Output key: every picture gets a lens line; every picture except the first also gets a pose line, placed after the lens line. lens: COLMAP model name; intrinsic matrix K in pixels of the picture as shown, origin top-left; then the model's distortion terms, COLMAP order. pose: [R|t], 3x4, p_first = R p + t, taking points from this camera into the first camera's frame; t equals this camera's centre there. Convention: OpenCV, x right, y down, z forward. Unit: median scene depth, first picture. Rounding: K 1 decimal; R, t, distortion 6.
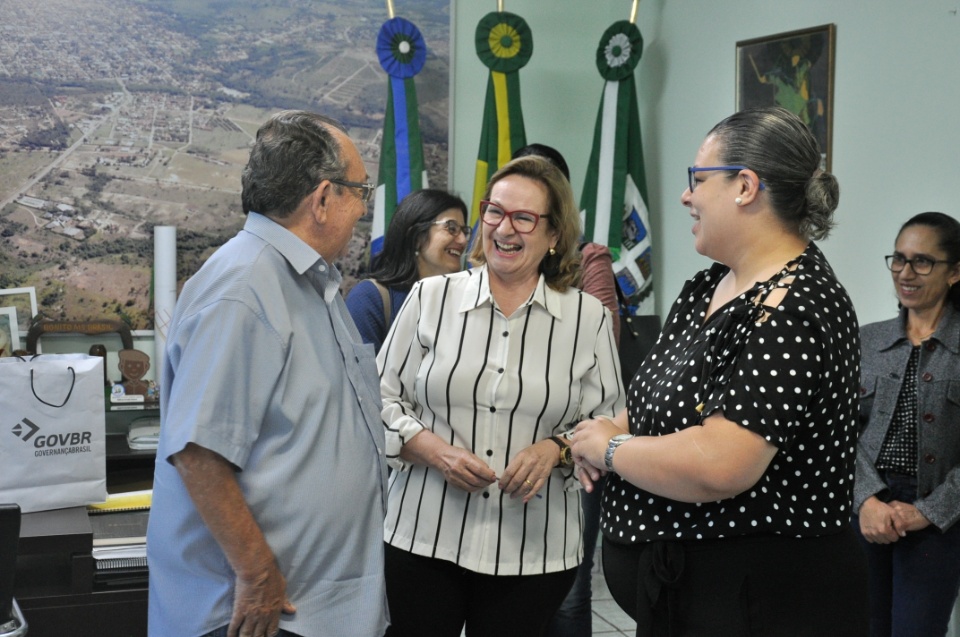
lens RADIAL K [[1678.5, 0, 472.7], [0, 1678.5, 303.4], [0, 0, 1]] dist [0.309442, 0.000000]
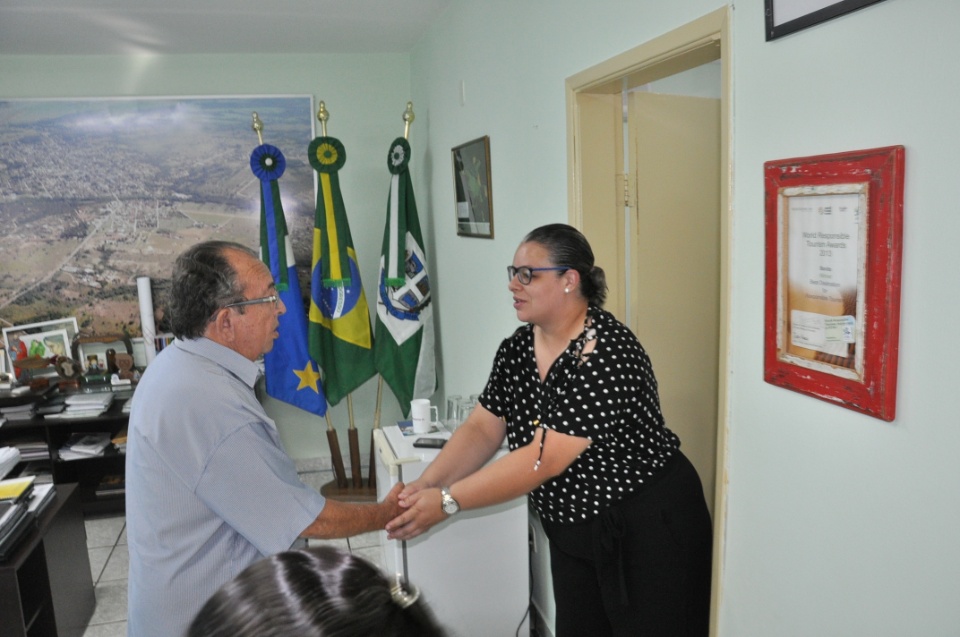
lens RADIAL K [[731.4, 0, 467.9], [0, 731.4, 314.7], [0, 0, 1]] dist [-0.147851, 0.104842]
pose [[0.997767, -0.044742, -0.049599, 0.178732], [0.048503, 0.995818, 0.077426, -0.048386], [0.045927, -0.079659, 0.995764, 0.301100]]
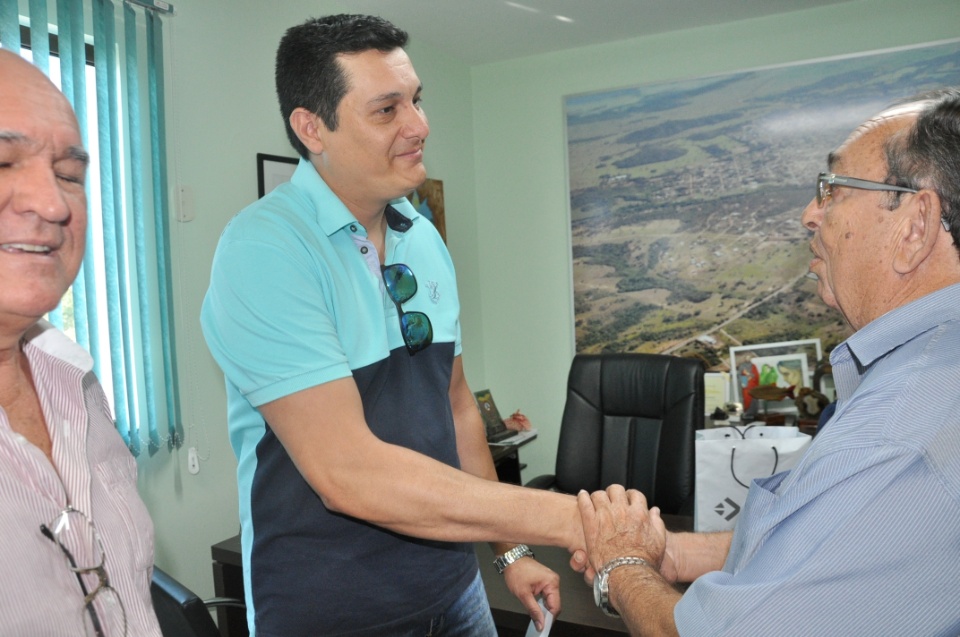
lens RADIAL K [[731.4, 0, 509.9], [0, 731.4, 318.9], [0, 0, 1]] dist [-0.147851, 0.104842]
pose [[0.728476, -0.013798, -0.684933, -0.048938], [0.008438, 0.999902, -0.011169, -0.020966], [0.685020, 0.002357, 0.728521, 0.424314]]
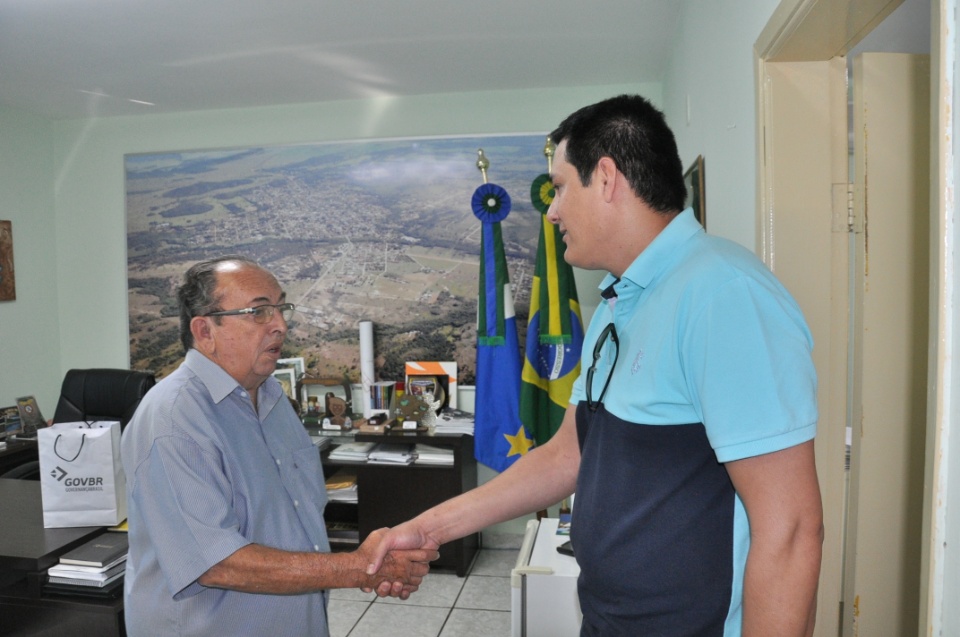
lens RADIAL K [[731.4, 0, 484.7], [0, 731.4, 315.9], [0, 0, 1]] dist [-0.147851, 0.104842]
pose [[0.892483, -0.004554, -0.451059, 0.243154], [-0.004907, 0.999792, -0.019802, -0.038084], [0.451055, 0.019886, 0.892275, 0.420874]]
